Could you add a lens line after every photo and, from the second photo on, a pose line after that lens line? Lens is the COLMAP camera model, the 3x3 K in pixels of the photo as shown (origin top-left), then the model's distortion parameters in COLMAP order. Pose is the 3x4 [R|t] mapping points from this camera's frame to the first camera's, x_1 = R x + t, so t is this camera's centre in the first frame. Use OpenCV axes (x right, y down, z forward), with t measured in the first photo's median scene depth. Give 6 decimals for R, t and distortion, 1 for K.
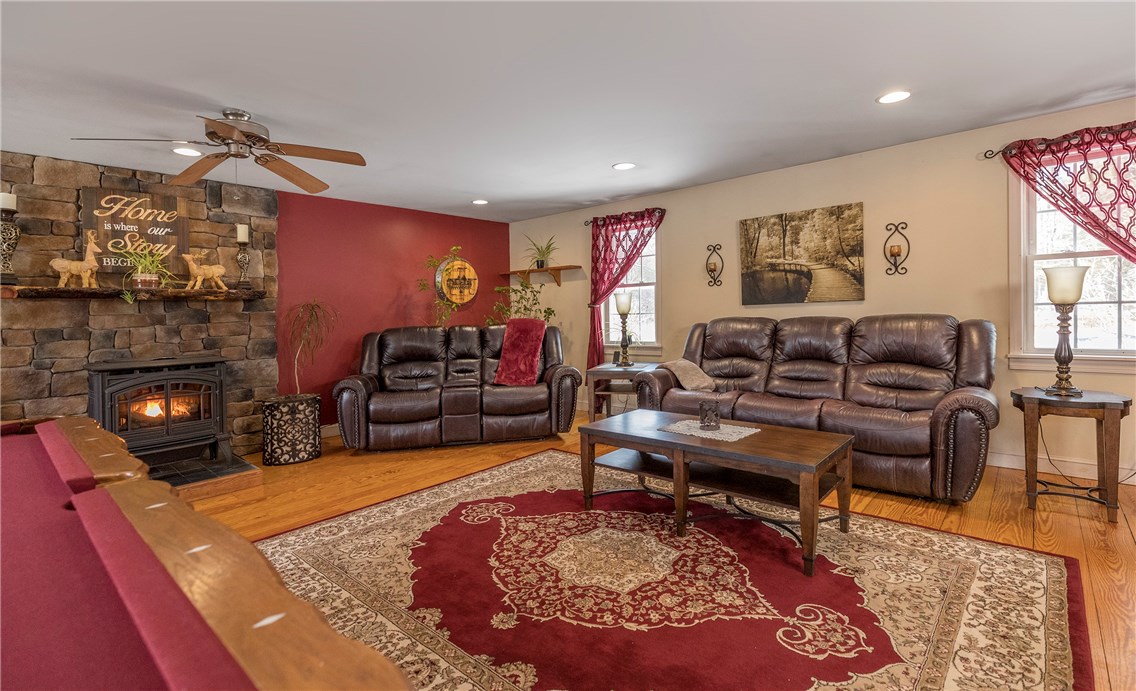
lens RADIAL K [[512.2, 0, 633.5], [0, 512.2, 300.2], [0, 0, 1]] dist [0.010524, 0.000771]
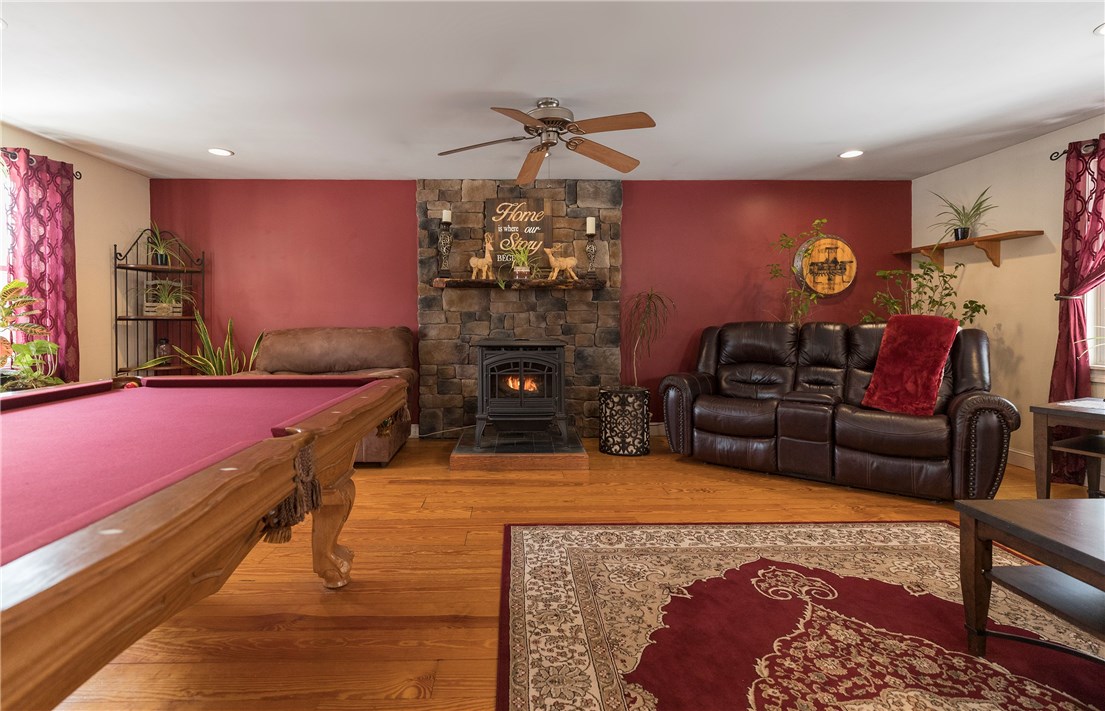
lens RADIAL K [[570.7, 0, 523.8], [0, 570.7, 312.4], [0, 0, 1]] dist [0.004715, 0.001168]
pose [[0.628707, 0.020706, -0.777367, 0.067195], [0.000982, 0.999624, 0.027420, 0.016341], [0.777642, -0.018002, 0.628450, 0.193025]]
